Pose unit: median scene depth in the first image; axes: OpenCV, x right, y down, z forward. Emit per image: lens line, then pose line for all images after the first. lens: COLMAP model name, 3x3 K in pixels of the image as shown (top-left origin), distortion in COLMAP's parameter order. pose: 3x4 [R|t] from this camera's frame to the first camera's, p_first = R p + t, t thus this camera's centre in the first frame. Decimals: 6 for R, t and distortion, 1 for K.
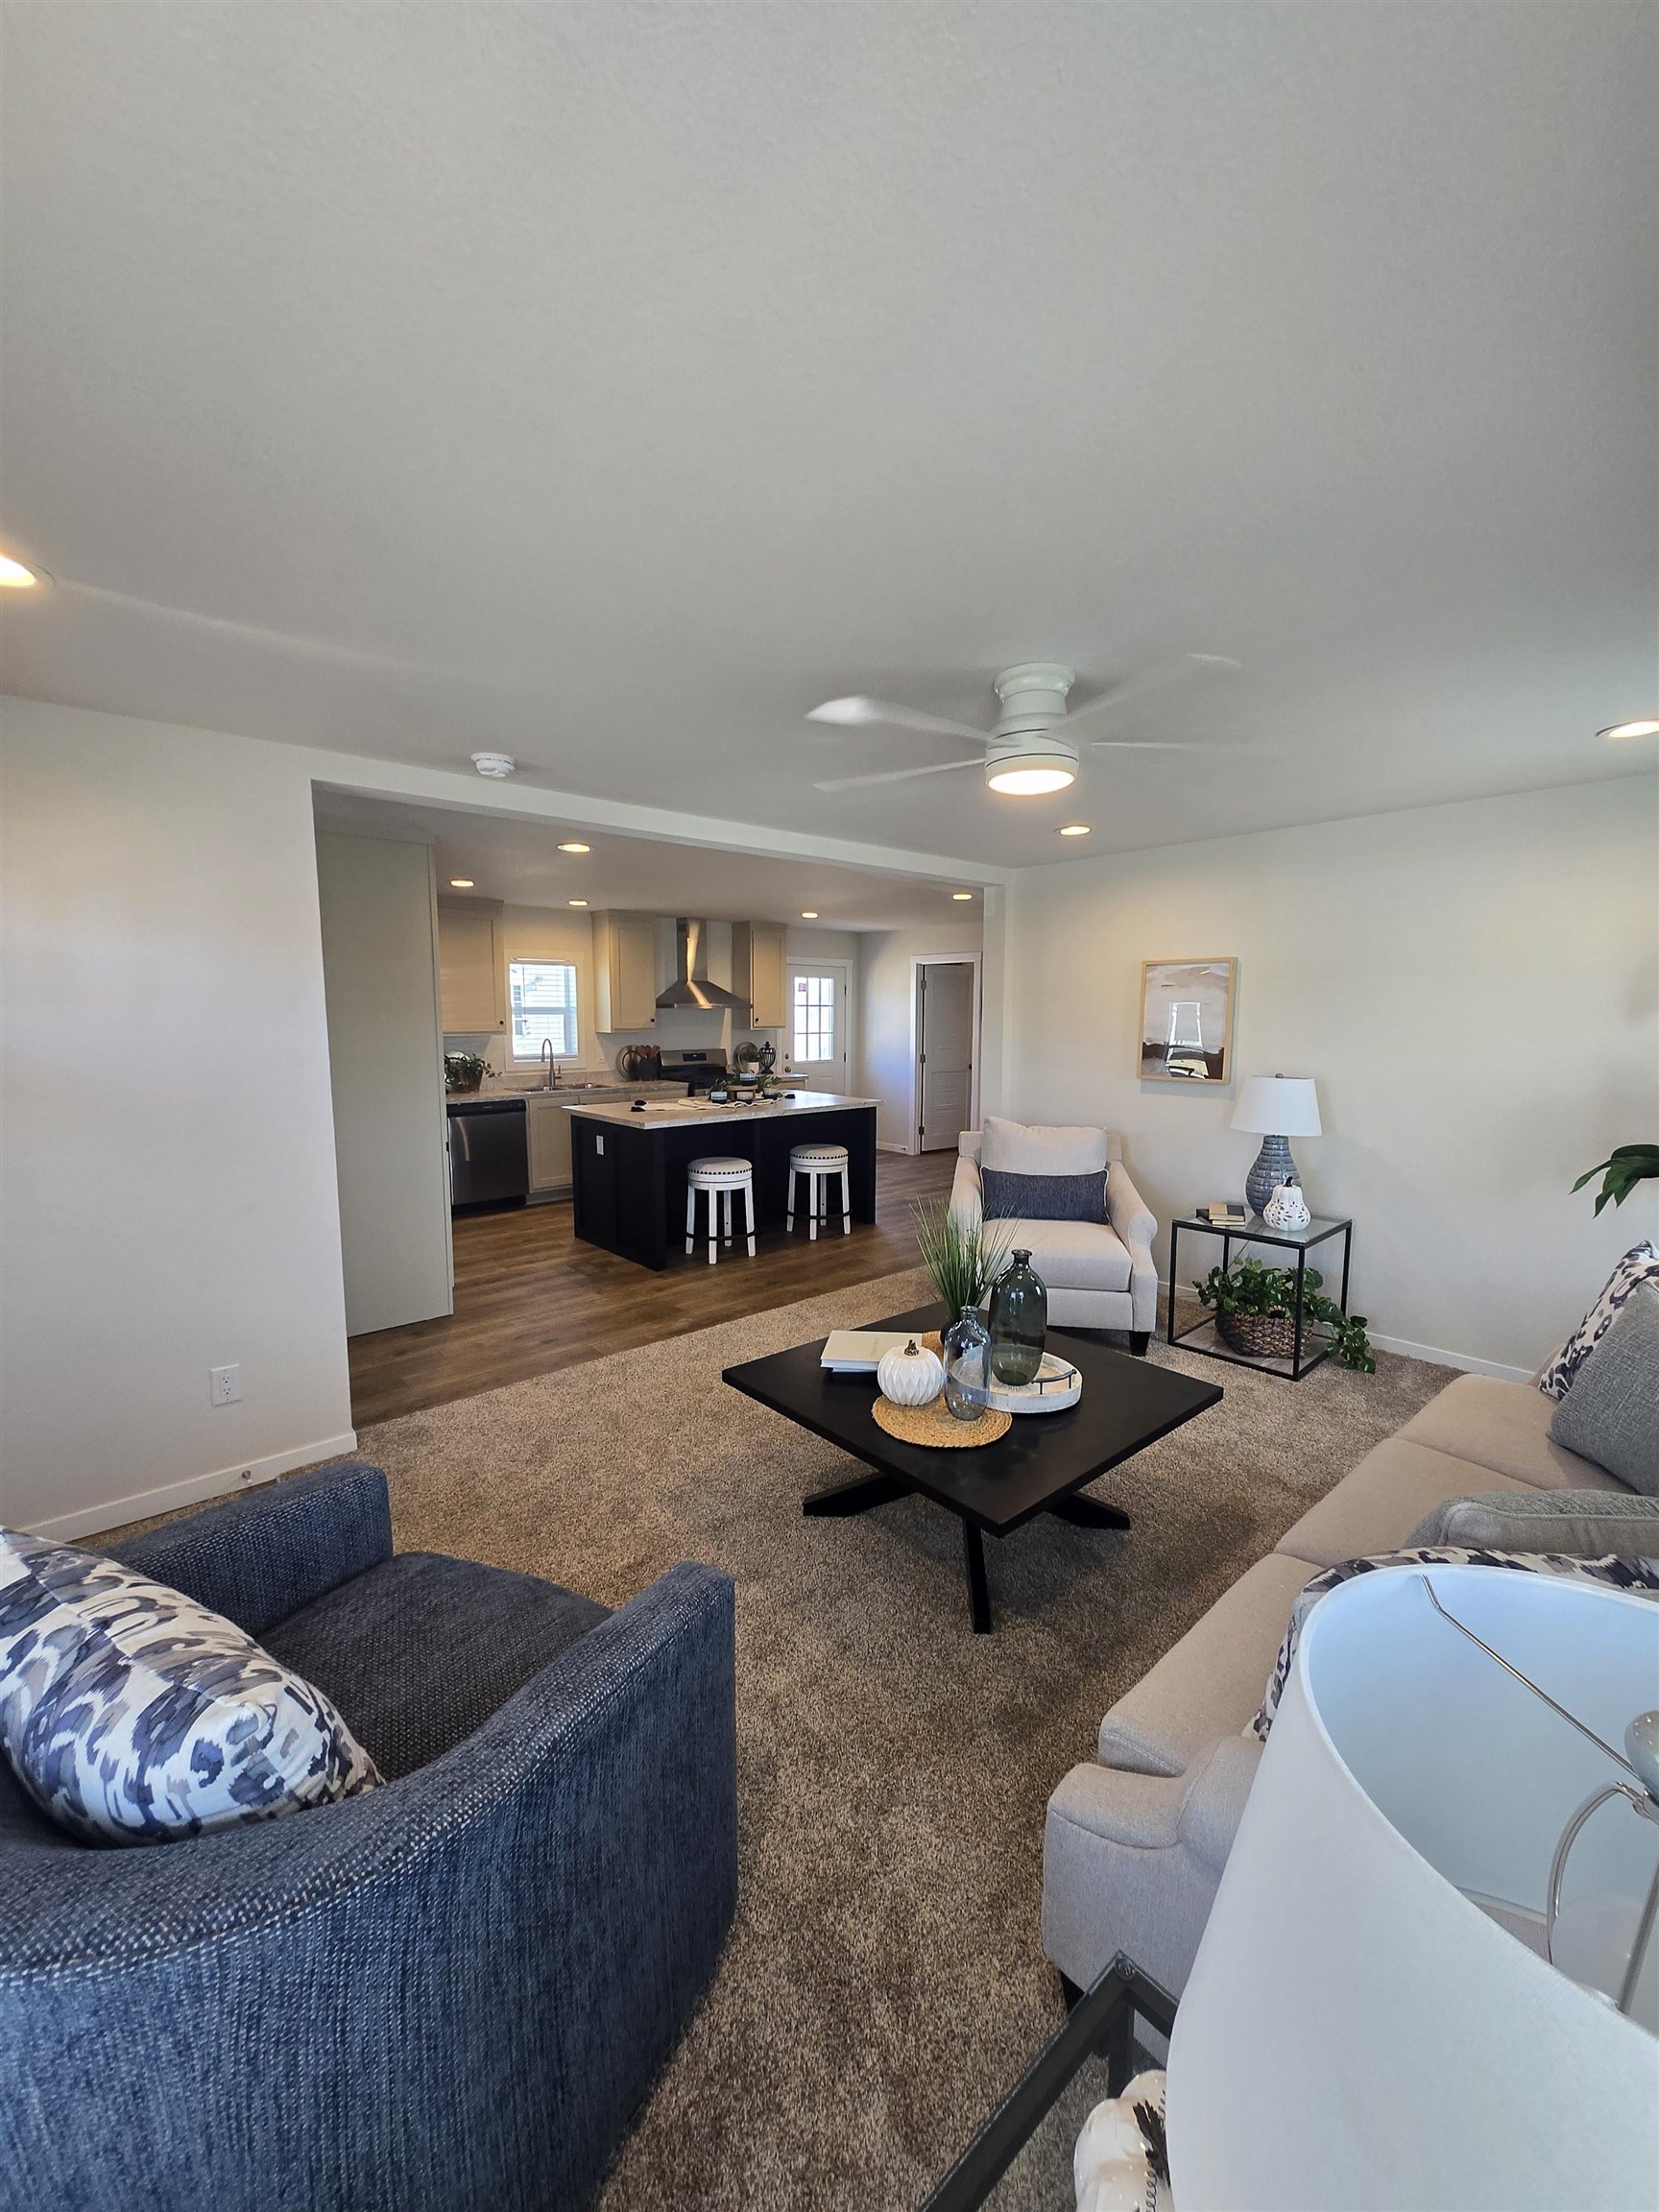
lens RADIAL K [[864.6, 0, 813.4], [0, 864.6, 1125.2], [0, 0, 1]] dist [-0.005565, 0.000059]
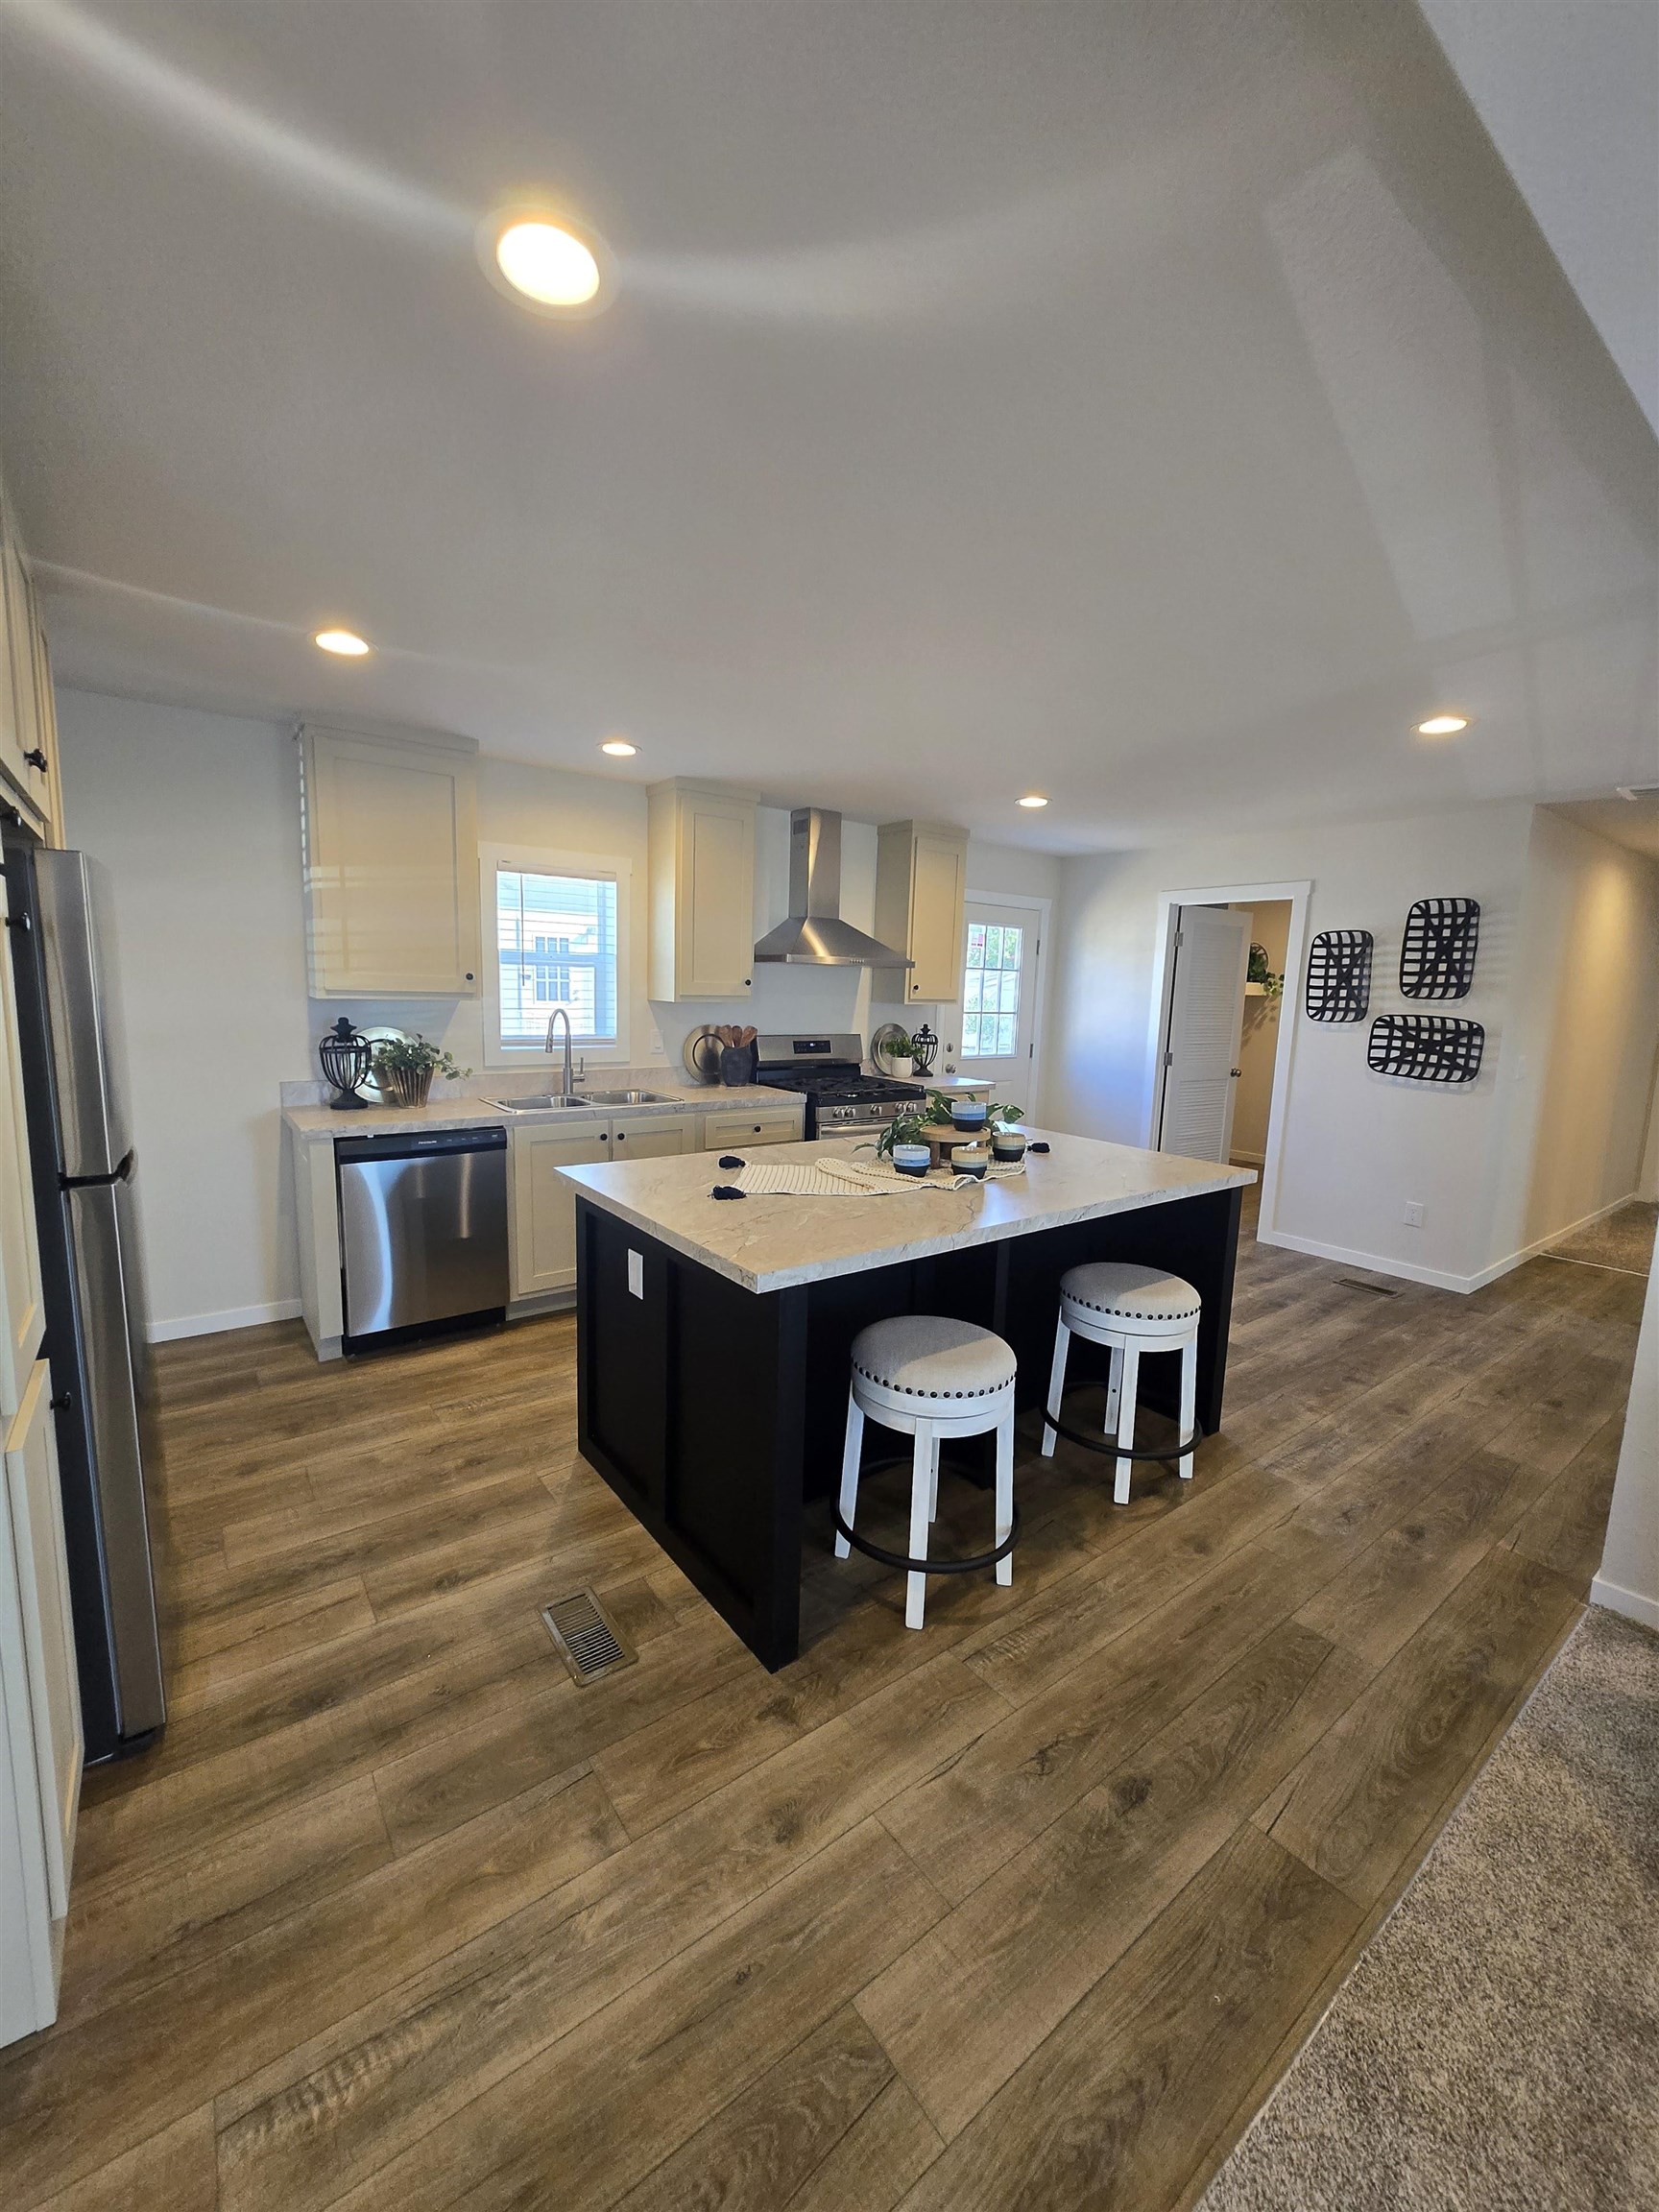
lens RADIAL K [[864.6, 0, 822.0], [0, 864.6, 1135.4], [0, 0, 1]] dist [-0.005565, 0.000059]
pose [[0.997162, 0.041607, -0.062746, -0.095583], [-0.038931, 0.998304, 0.043287, -0.046218], [0.064440, -0.040721, 0.997090, 0.423185]]
